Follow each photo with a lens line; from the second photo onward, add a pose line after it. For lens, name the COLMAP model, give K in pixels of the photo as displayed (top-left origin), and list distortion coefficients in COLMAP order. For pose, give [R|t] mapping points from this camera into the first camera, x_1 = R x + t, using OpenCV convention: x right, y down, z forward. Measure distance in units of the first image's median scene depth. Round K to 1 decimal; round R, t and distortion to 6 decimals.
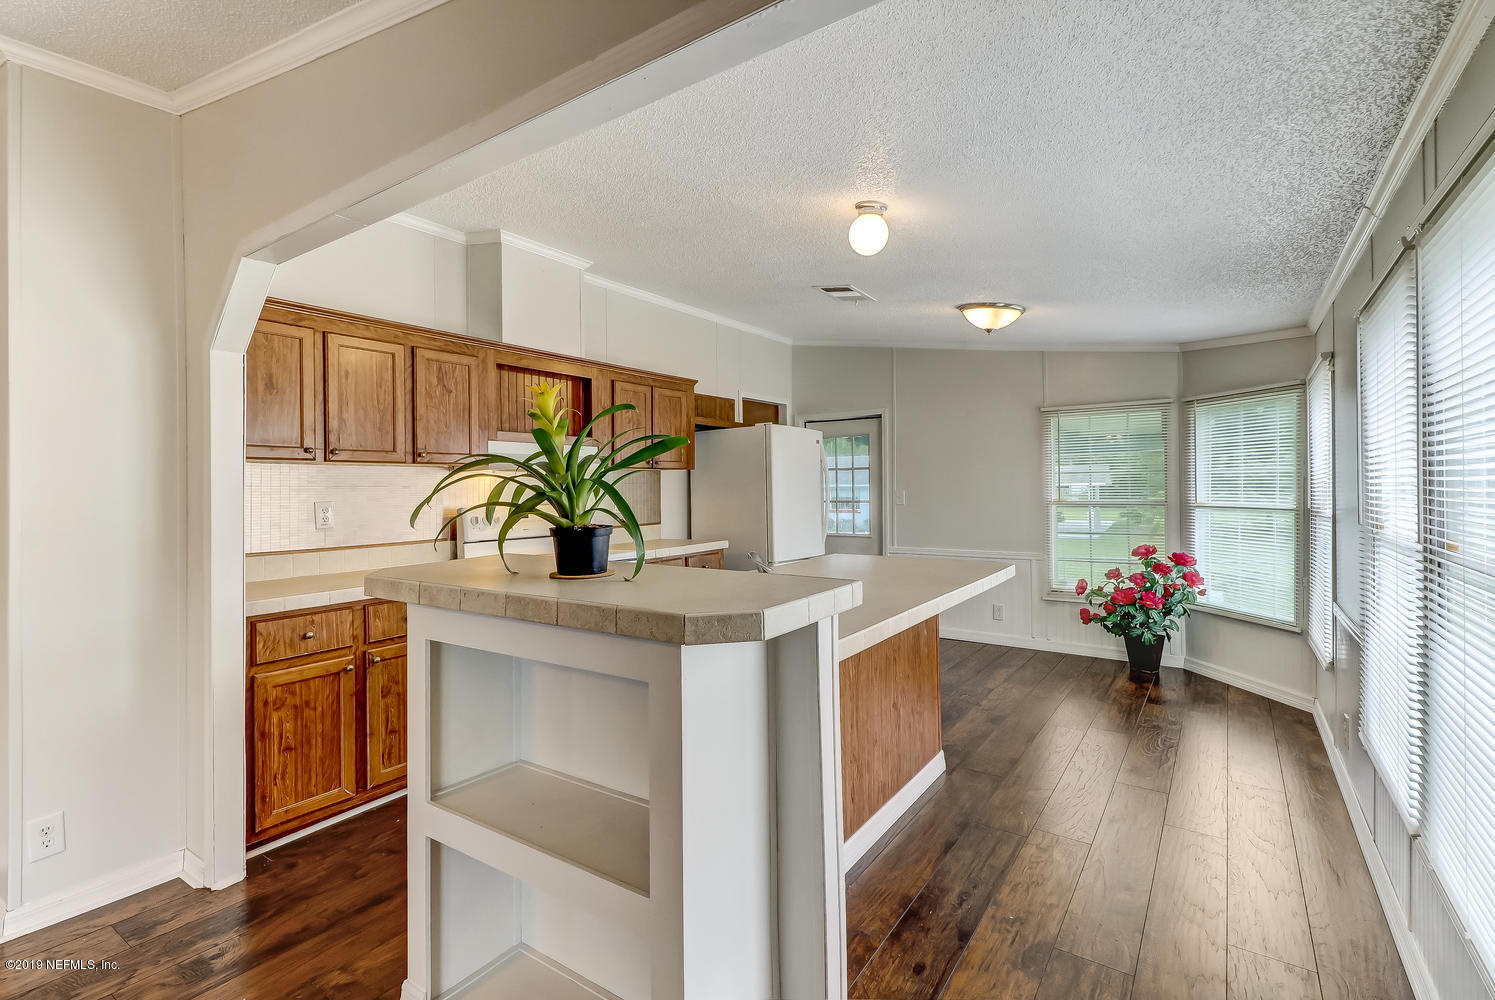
lens RADIAL K [[693.7, 0, 750.0], [0, 693.7, 485.0], [0, 0, 1]] dist [0.017205, -0.000054]
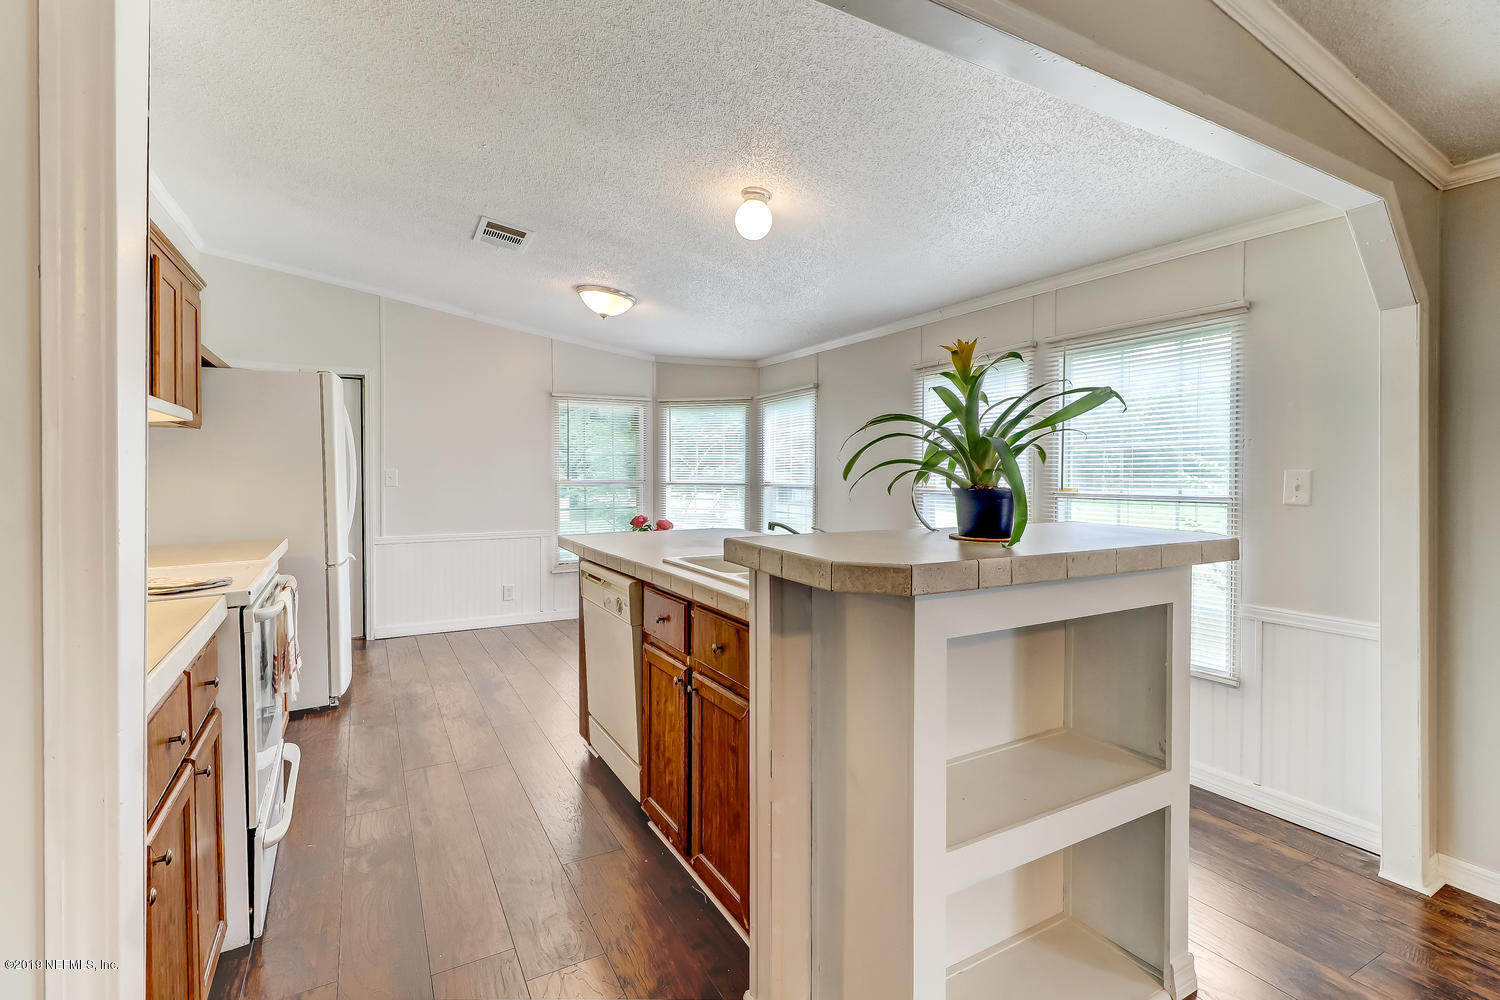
lens RADIAL K [[693.3, 0, 725.2], [0, 693.3, 482.1], [0, 0, 1]] dist [-0.002446, -0.000228]
pose [[0.461849, -0.002007, 0.886956, -0.503397], [-0.010203, 0.999919, 0.007575, 0.019647], [-0.886900, -0.012548, 0.461791, 0.351077]]
